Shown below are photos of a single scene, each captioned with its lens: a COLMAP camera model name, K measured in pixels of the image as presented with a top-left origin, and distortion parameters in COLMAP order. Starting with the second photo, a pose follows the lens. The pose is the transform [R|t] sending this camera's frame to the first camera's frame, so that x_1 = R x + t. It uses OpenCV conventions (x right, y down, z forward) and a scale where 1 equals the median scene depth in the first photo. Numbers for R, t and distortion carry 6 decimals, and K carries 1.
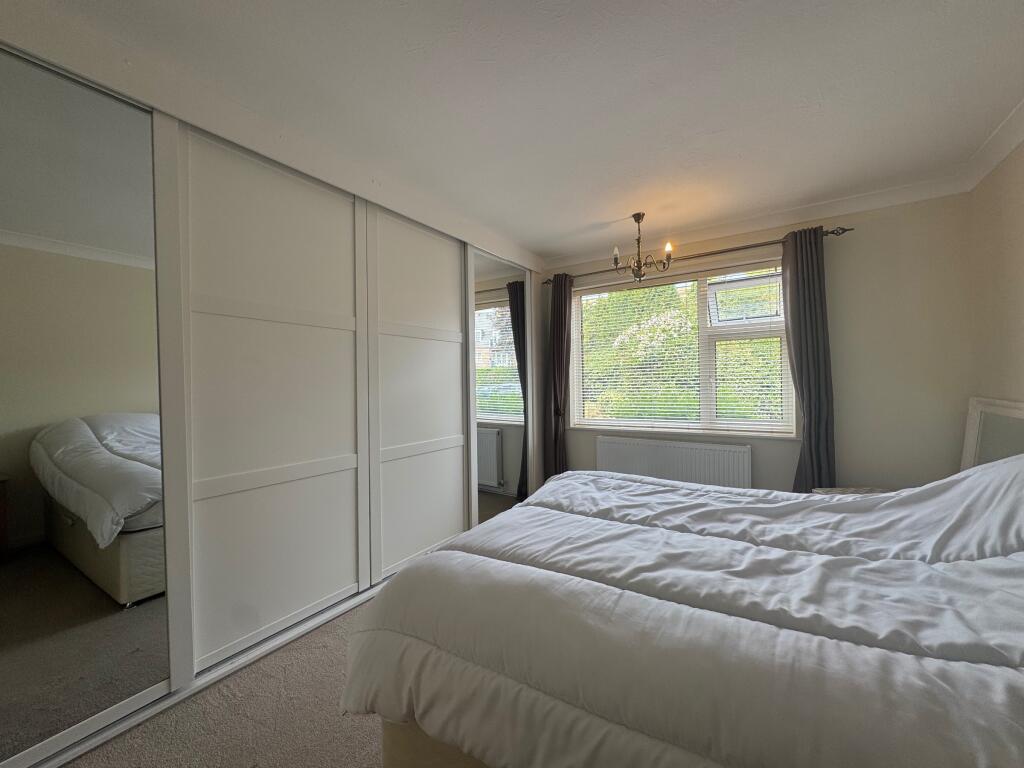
lens RADIAL K [[409.9, 0, 512.0], [0, 409.9, 384.0], [0, 0, 1]] dist [0.000783, 0.000085]
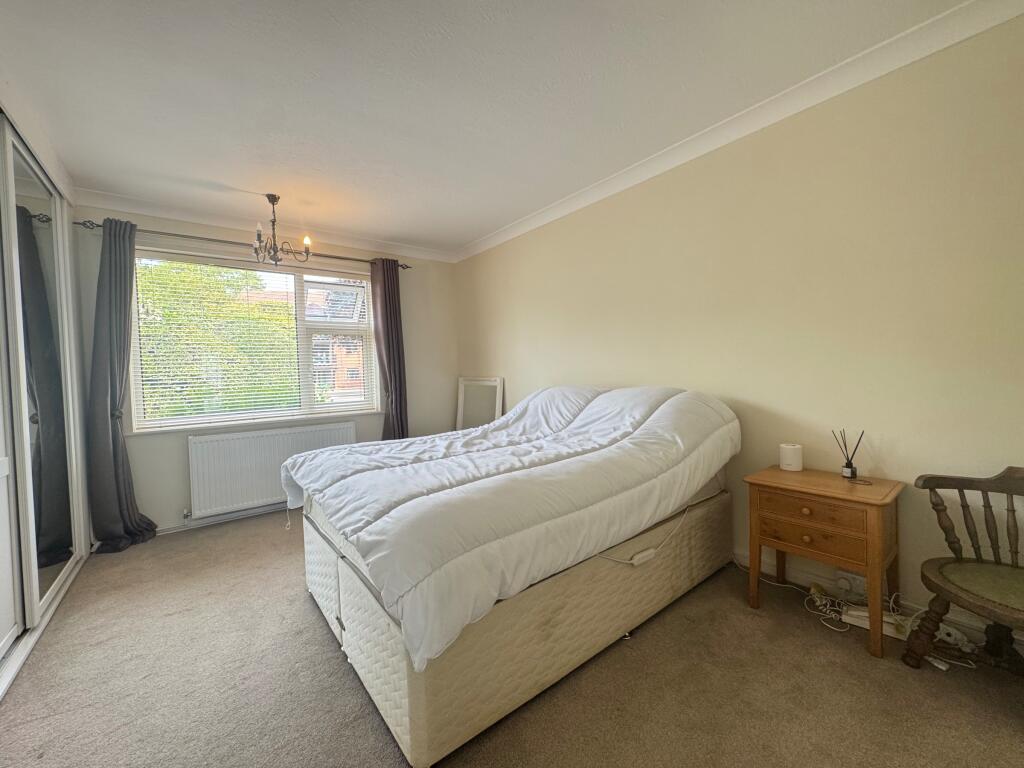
lens RADIAL K [[409.9, 0, 512.0], [0, 409.9, 384.0], [0, 0, 1]] dist [0.000783, 0.000085]
pose [[0.327255, -0.021362, 0.944694, -0.434782], [0.028074, 0.999523, 0.012877, 0.036127], [-0.944519, 0.022307, 0.327699, 0.154678]]
